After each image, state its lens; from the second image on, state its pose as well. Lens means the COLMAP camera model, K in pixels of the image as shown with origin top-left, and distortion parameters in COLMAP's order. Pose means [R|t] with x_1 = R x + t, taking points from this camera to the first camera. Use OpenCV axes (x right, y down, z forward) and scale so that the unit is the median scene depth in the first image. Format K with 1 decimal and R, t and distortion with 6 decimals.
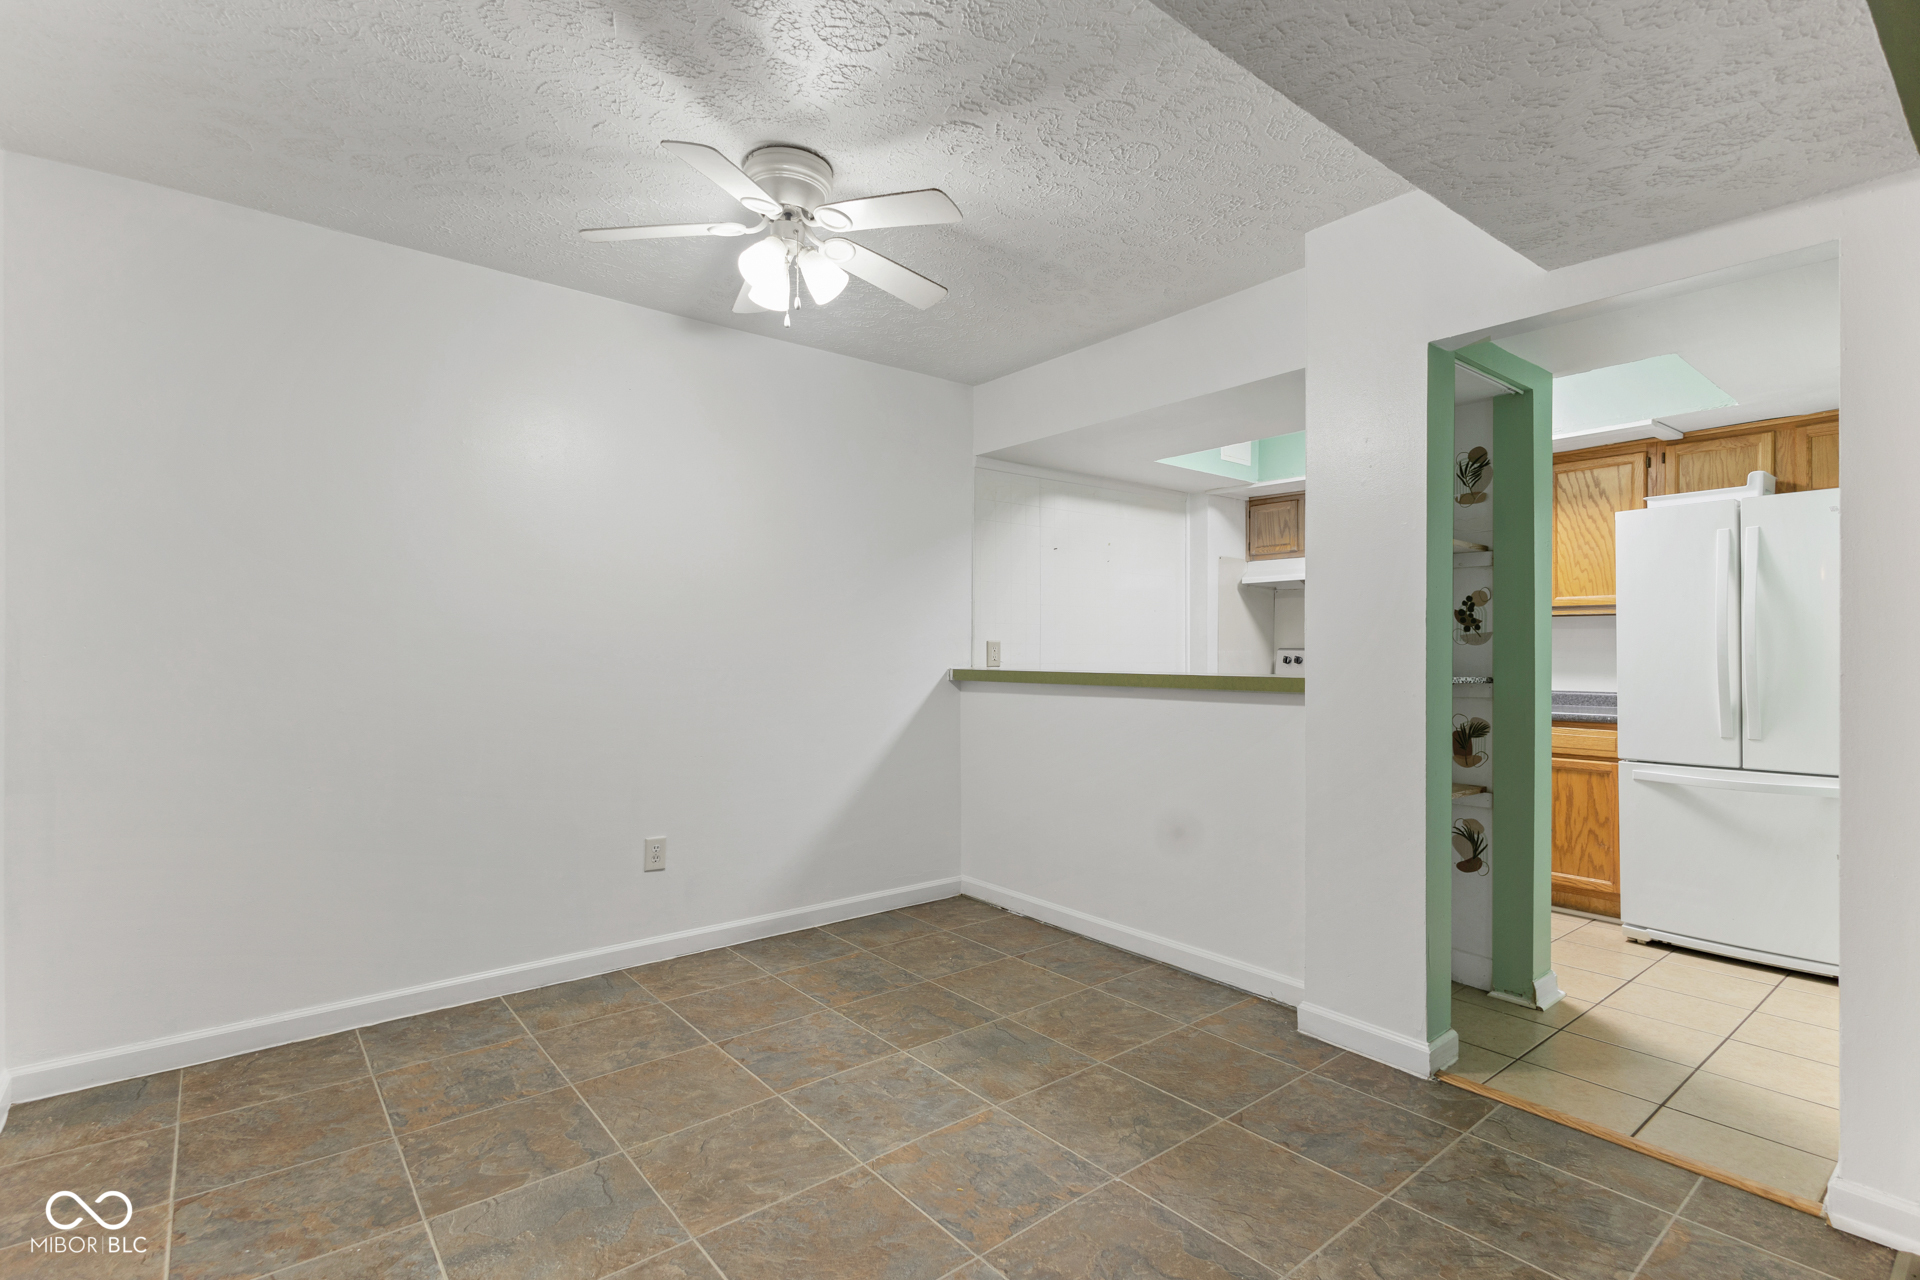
lens RADIAL K [[919.4, 0, 971.7], [0, 919.4, 638.9], [0, 0, 1]] dist [0.003967, -0.000014]
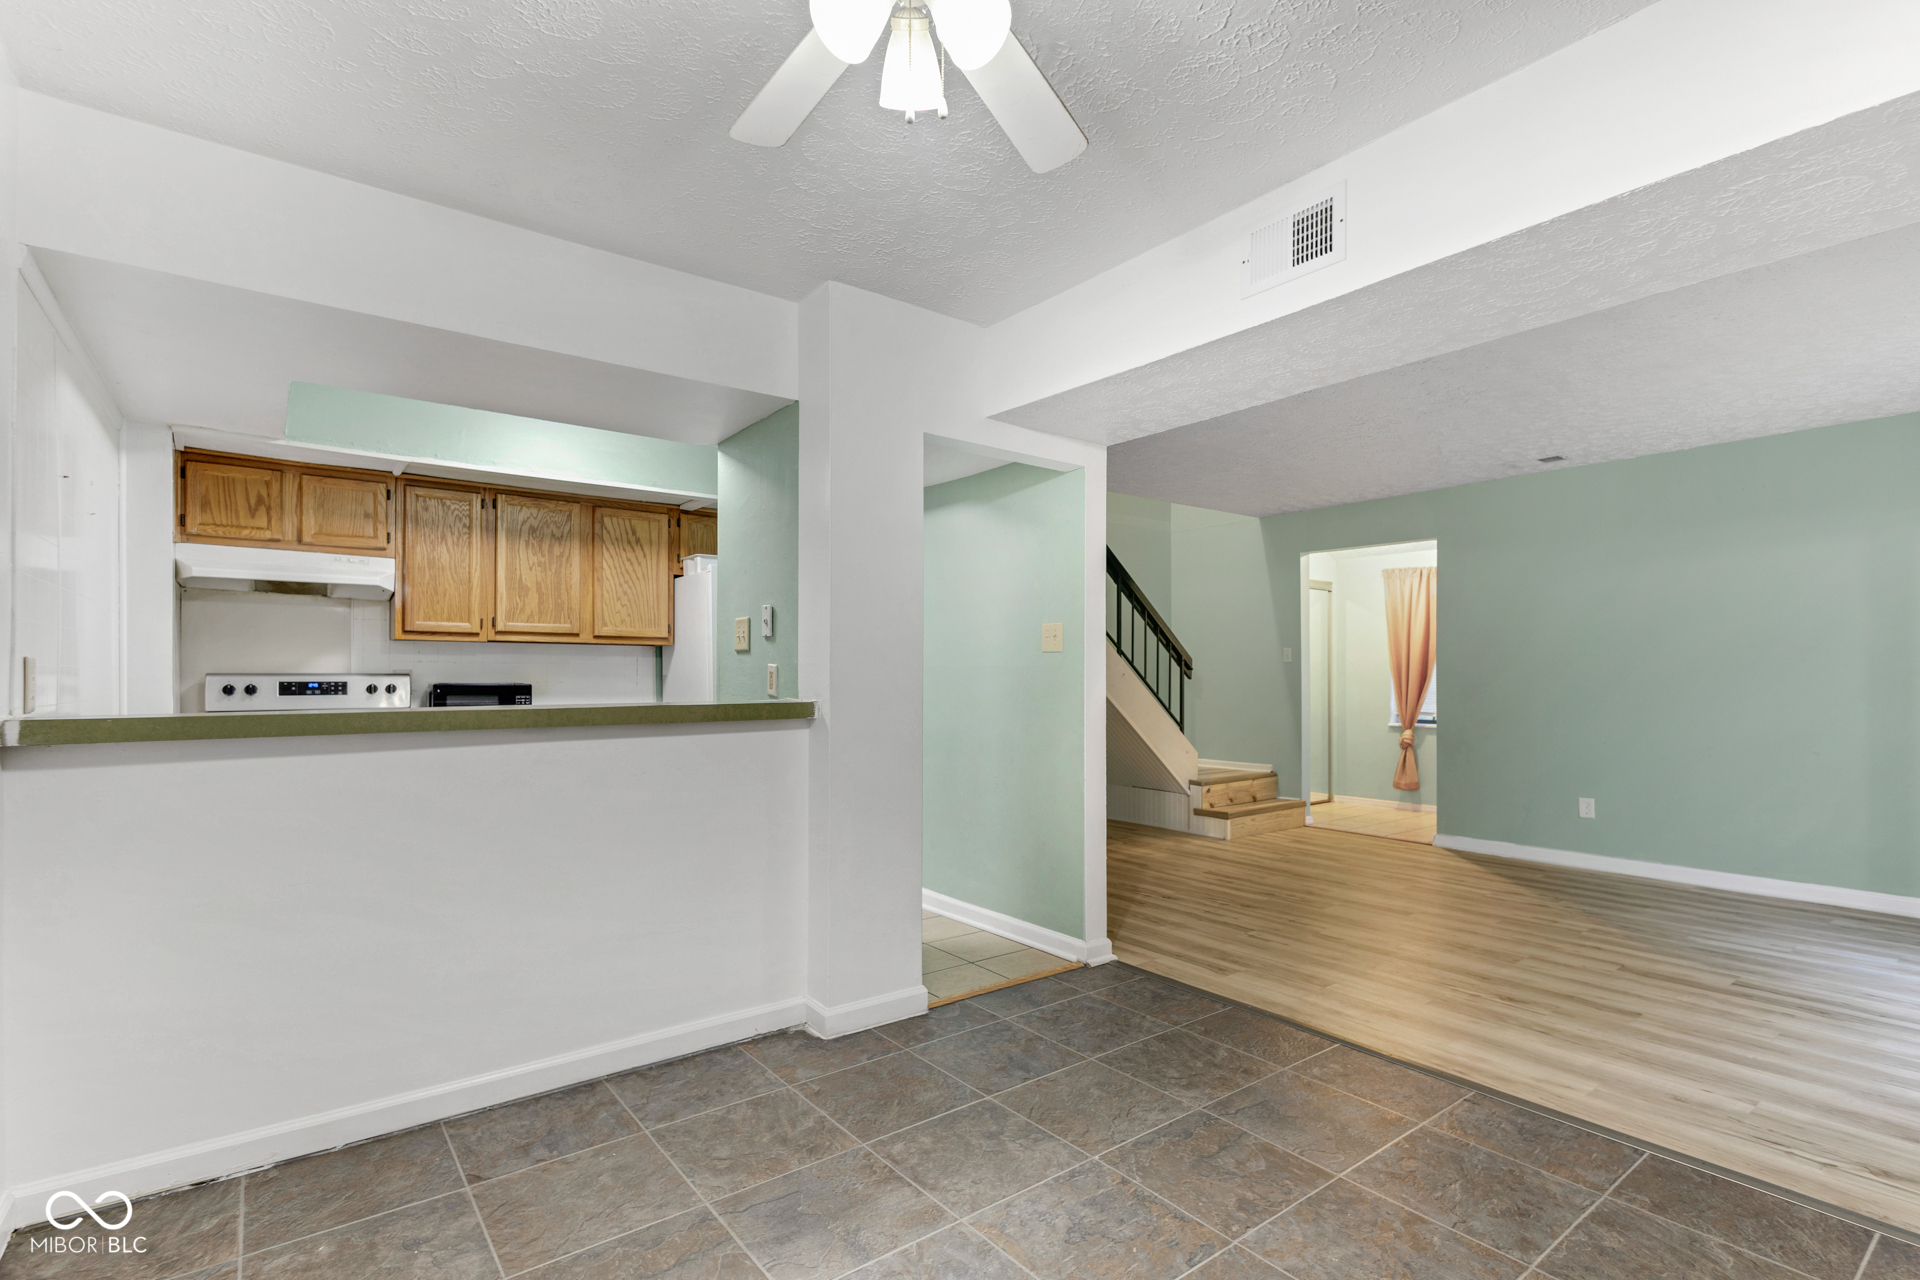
lens RADIAL K [[901.0, 0, 963.6], [0, 901.0, 669.7], [0, 0, 1]] dist [0.010271, 0.000223]
pose [[0.023668, 0.004008, 0.999712, -0.548013], [-0.010779, 0.999935, -0.003753, 0.006441], [-0.999662, -0.010687, 0.023710, 0.674023]]
